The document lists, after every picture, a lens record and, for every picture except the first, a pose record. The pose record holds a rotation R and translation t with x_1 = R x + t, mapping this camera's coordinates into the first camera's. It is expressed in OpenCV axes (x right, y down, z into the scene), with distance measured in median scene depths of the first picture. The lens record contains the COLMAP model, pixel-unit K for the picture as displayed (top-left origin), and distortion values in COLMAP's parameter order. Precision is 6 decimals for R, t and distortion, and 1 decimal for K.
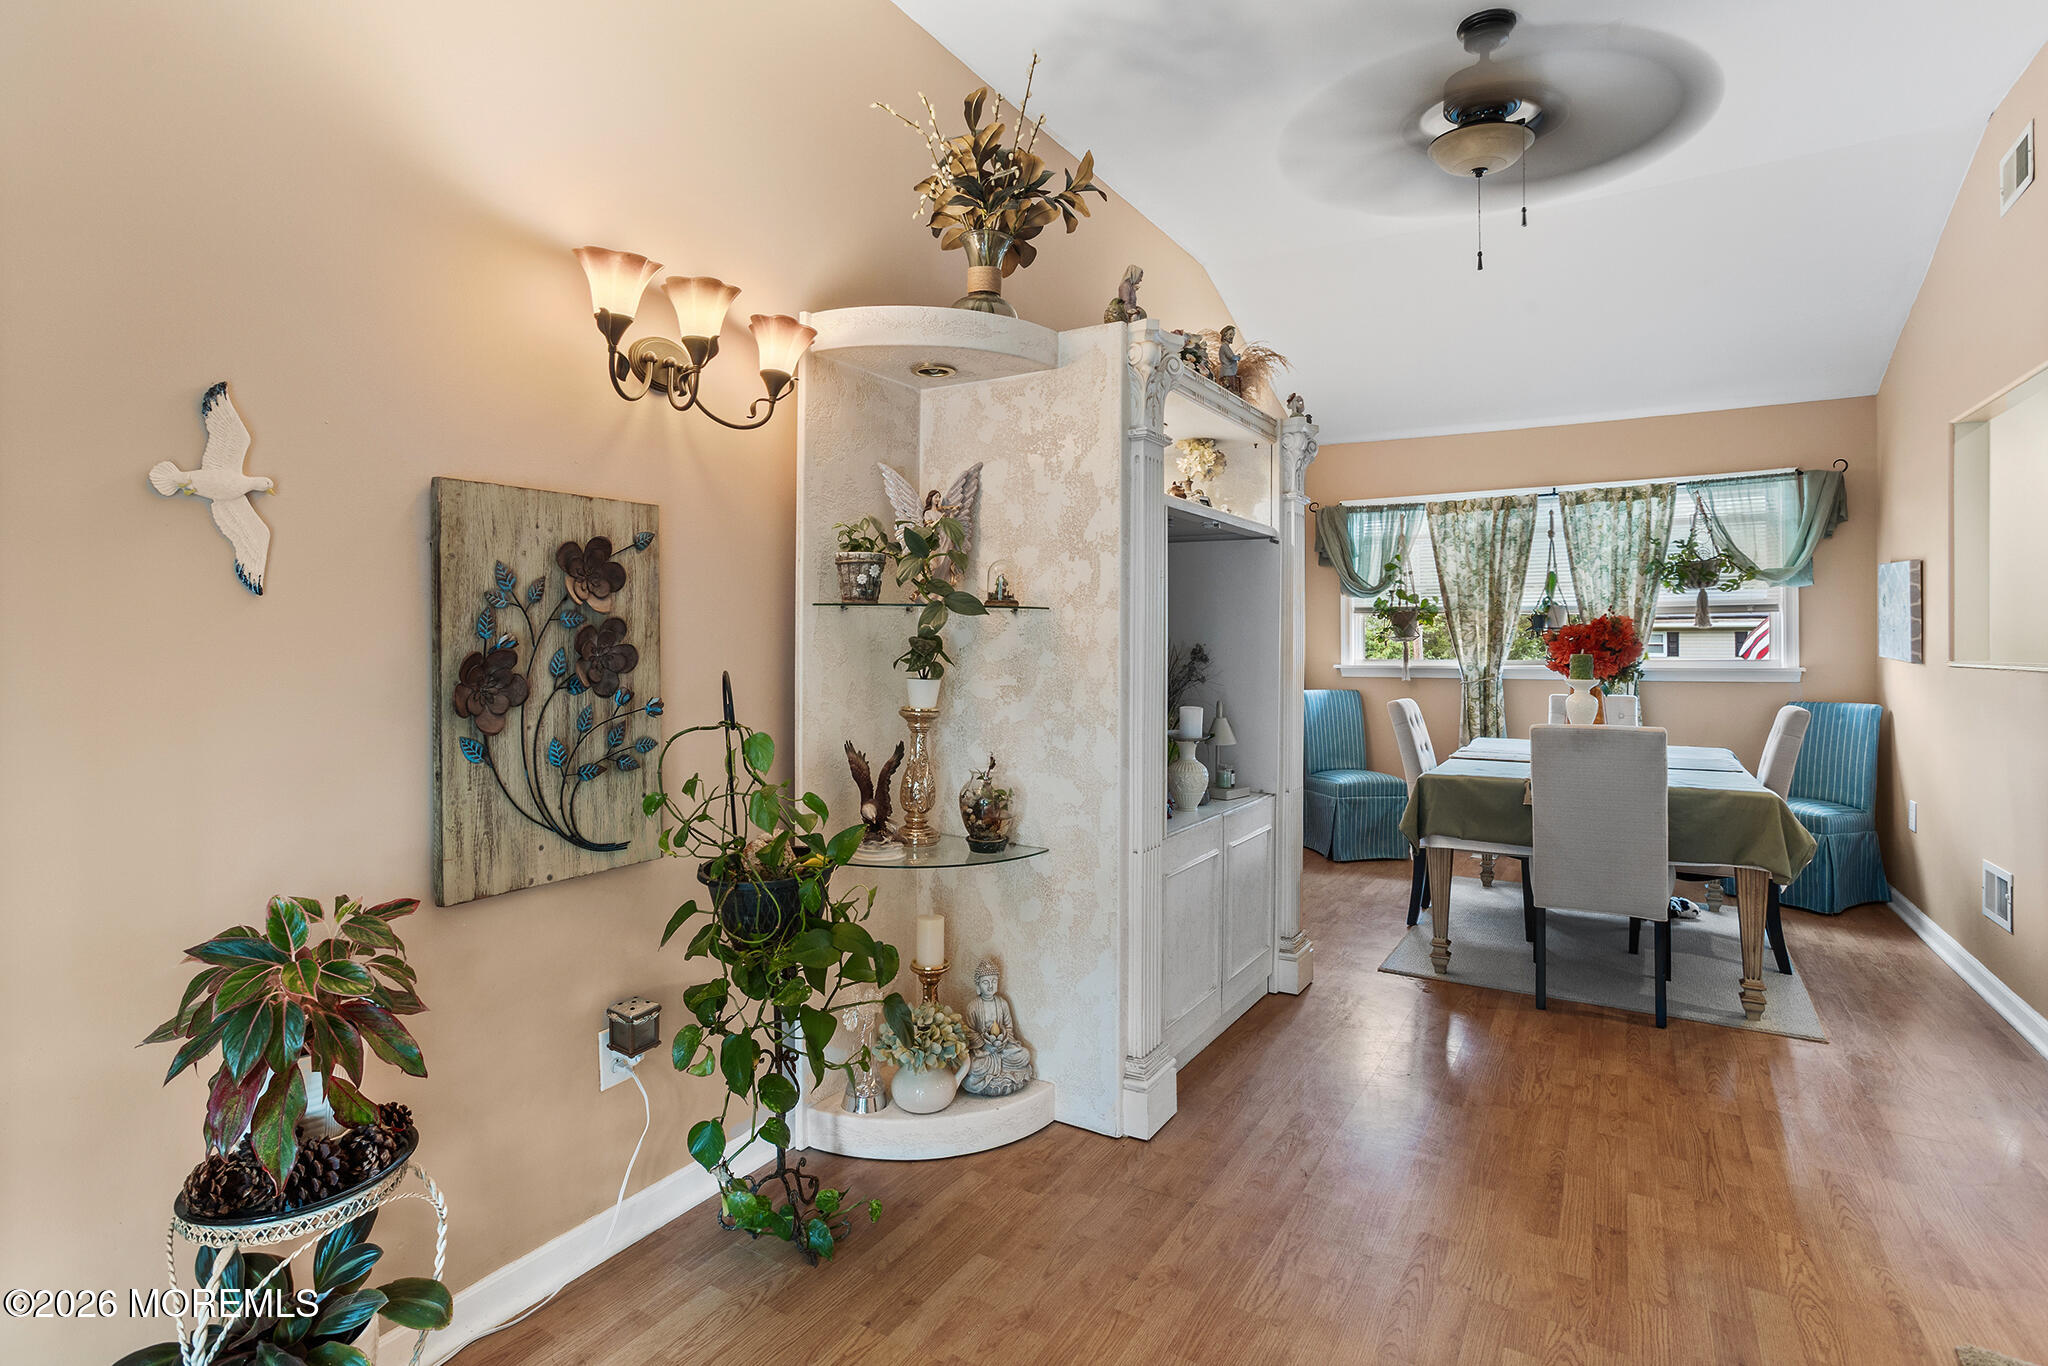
lens RADIAL K [[1013.3, 0, 1013.7], [0, 1013.3, 668.8], [0, 0, 1]] dist [-0.020597, 0.003312]
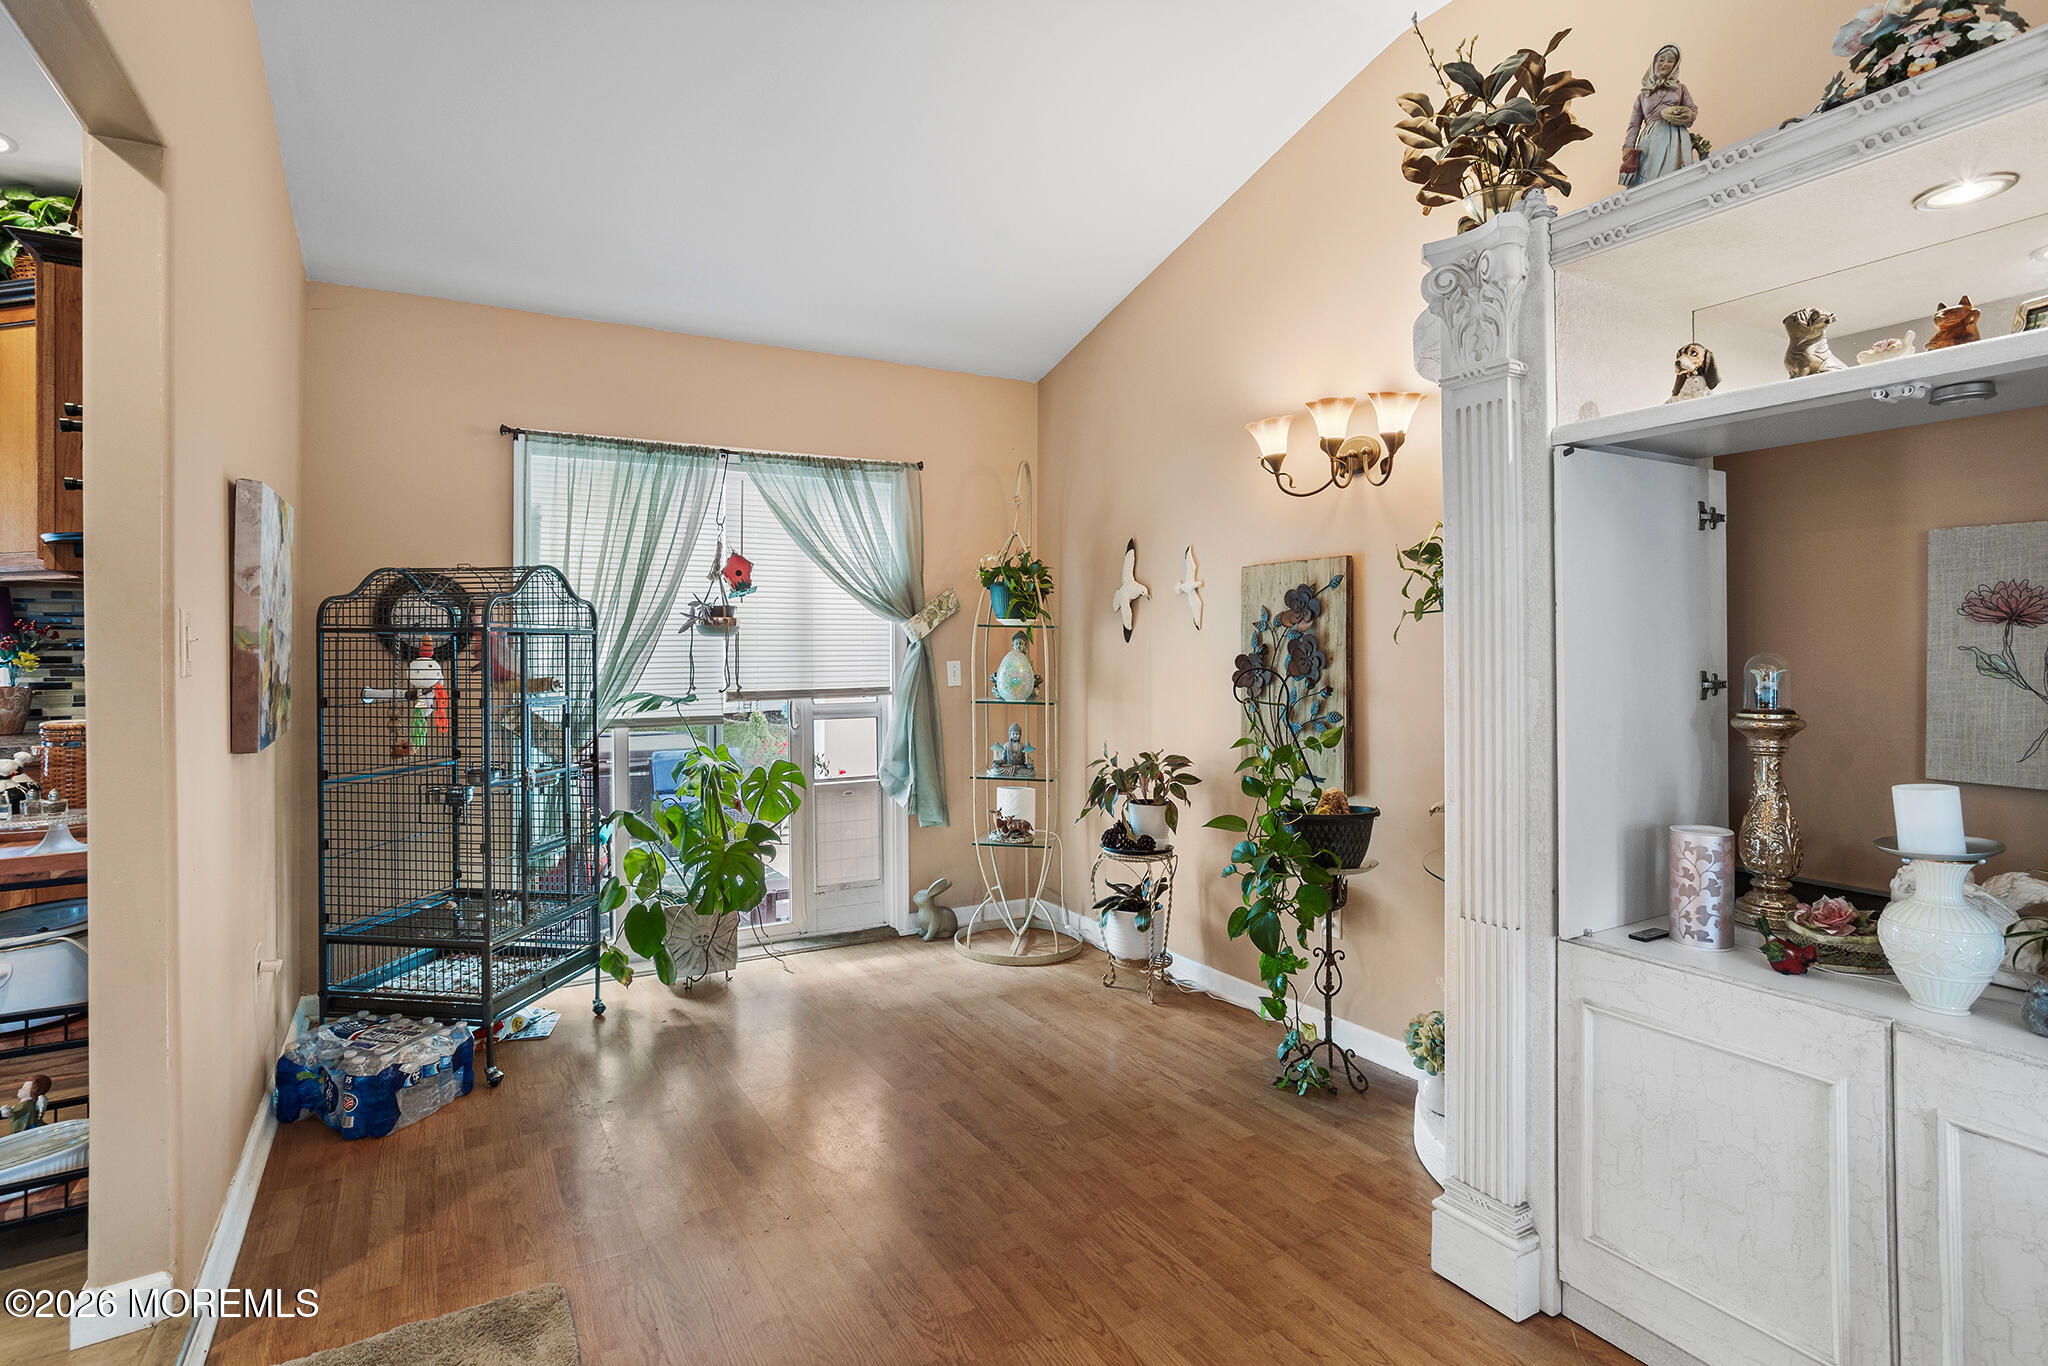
lens RADIAL K [[1013.3, 0, 1013.6], [0, 1013.3, 664.0], [0, 0, 1]] dist [-0.020597, 0.003312]
pose [[-0.477478, 0.011499, -0.878568, 1.230446], [-0.021014, 0.999479, 0.024503, -0.030841], [0.878392, 0.030162, -0.476988, 1.341598]]
